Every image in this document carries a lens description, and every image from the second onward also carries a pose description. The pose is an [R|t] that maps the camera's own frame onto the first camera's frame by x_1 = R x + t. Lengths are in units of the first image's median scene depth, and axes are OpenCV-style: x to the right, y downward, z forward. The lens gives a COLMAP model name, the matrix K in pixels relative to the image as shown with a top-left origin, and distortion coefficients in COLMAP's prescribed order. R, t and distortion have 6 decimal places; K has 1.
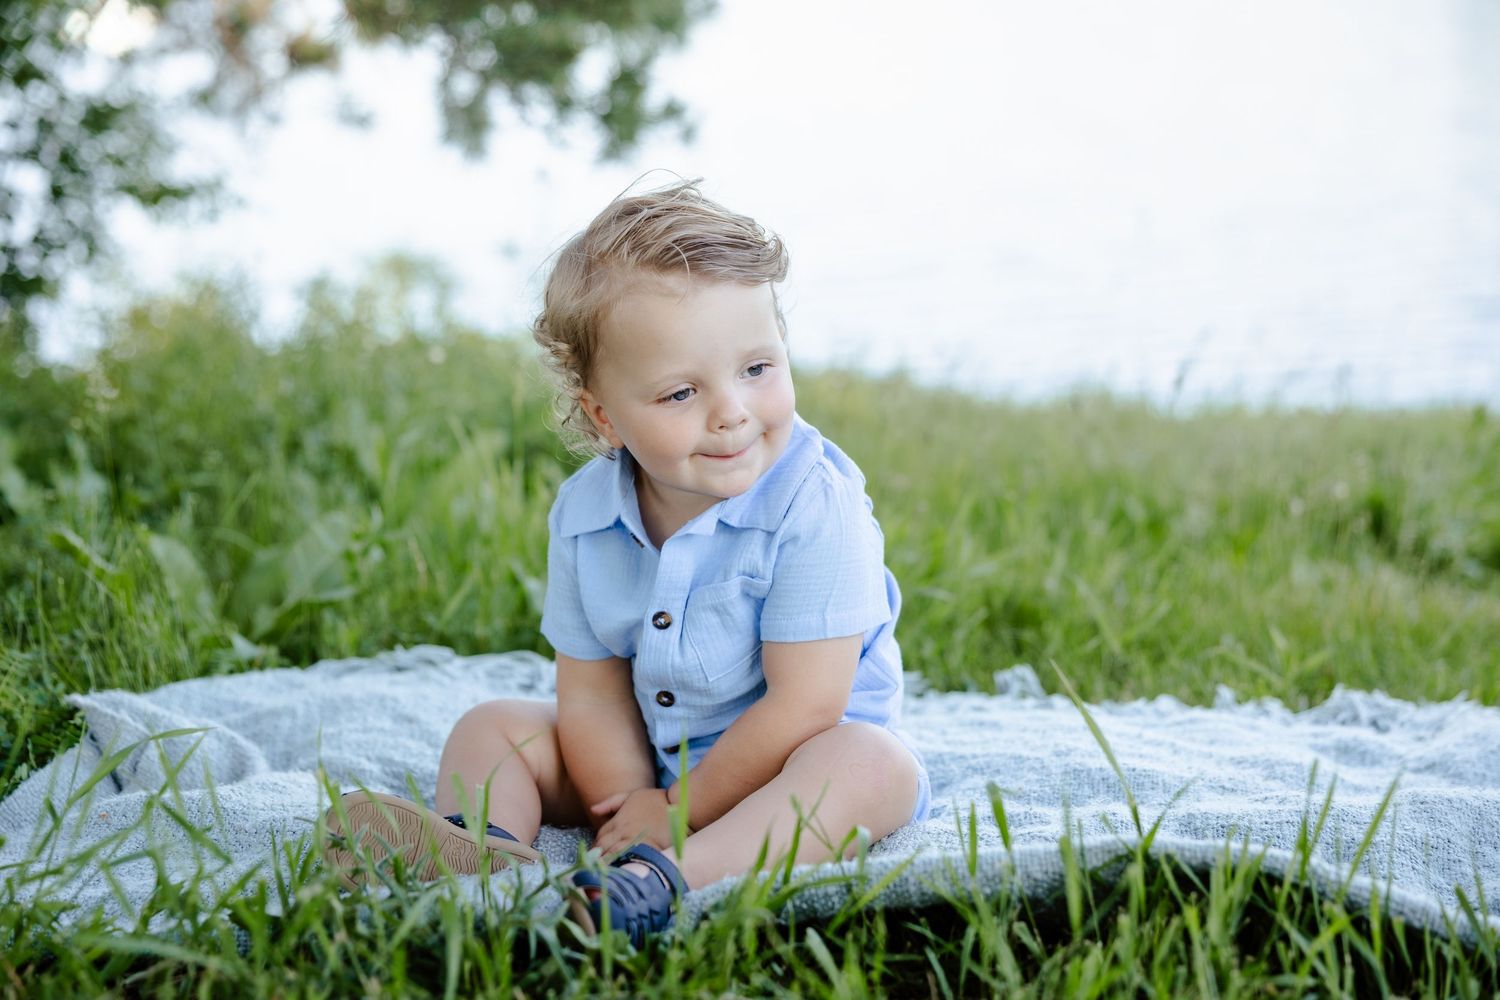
lens RADIAL K [[2336.4, 0, 744.2], [0, 2336.4, 498.7], [0, 0, 1]] dist [0.005960, 0.029537]
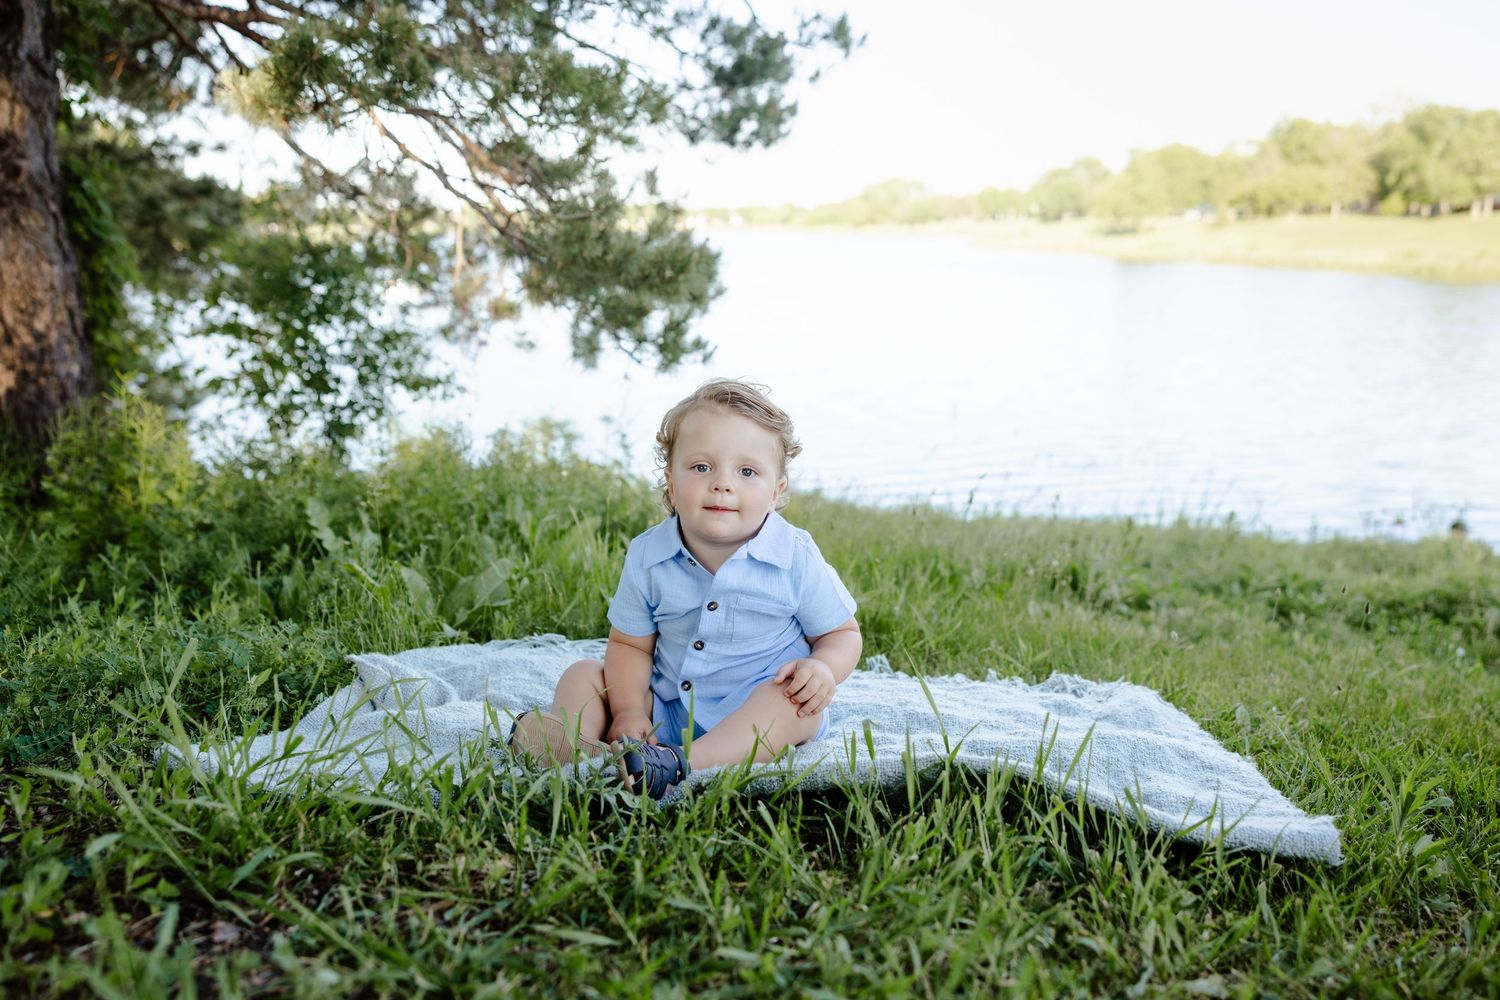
lens RADIAL K [[1252.8, 0, 753.8], [0, 1252.8, 496.9], [0, 0, 1]] dist [-0.002873, 0.005546]
pose [[0.999317, 0.032492, 0.017609, -0.000386], [-0.031587, 0.998276, -0.049474, 0.001155], [-0.019186, 0.048884, 0.998620, 0.029721]]
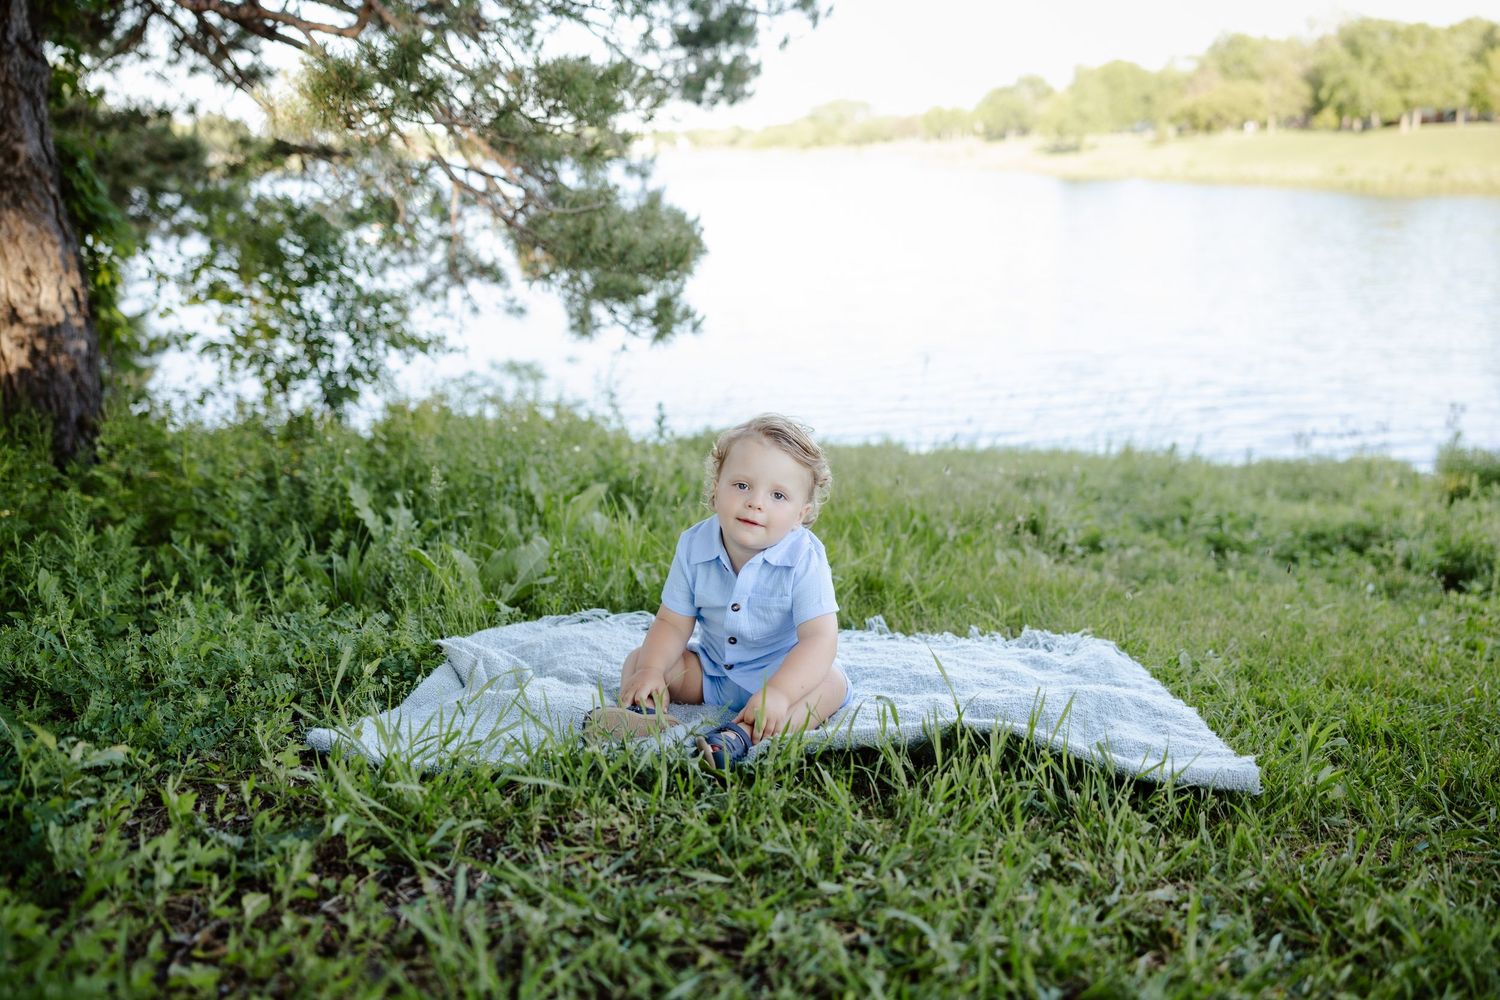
lens RADIAL K [[1249.1, 0, 766.8], [0, 1249.1, 498.6], [0, 0, 1]] dist [0.004964, -0.002443]
pose [[0.997492, 0.004535, 0.070630, -0.066340], [-0.005884, 0.999804, 0.018897, -0.058917], [-0.070531, -0.019265, 0.997324, -0.119910]]
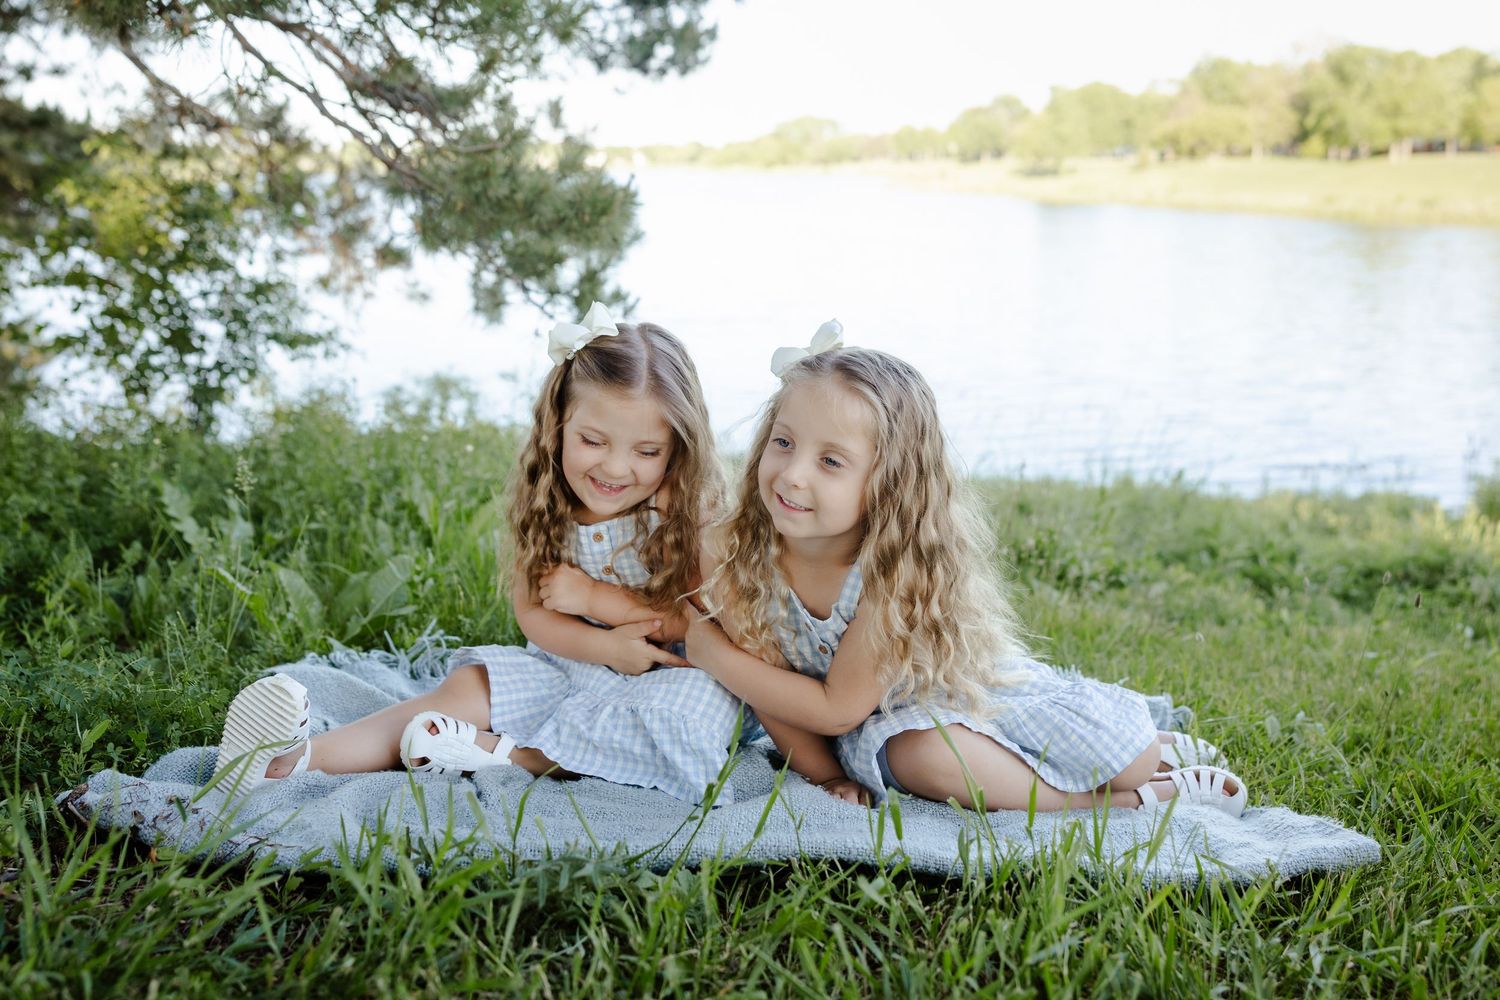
lens RADIAL K [[1301.7, 0, 755.7], [0, 1301.7, 502.7], [0, 0, 1]] dist [-0.012476, -0.002328]
pose [[0.995575, 0.016334, 0.092536, -0.030432], [-0.015324, 0.999815, -0.011611, -0.025219], [-0.092708, 0.010142, 0.995642, 0.162155]]
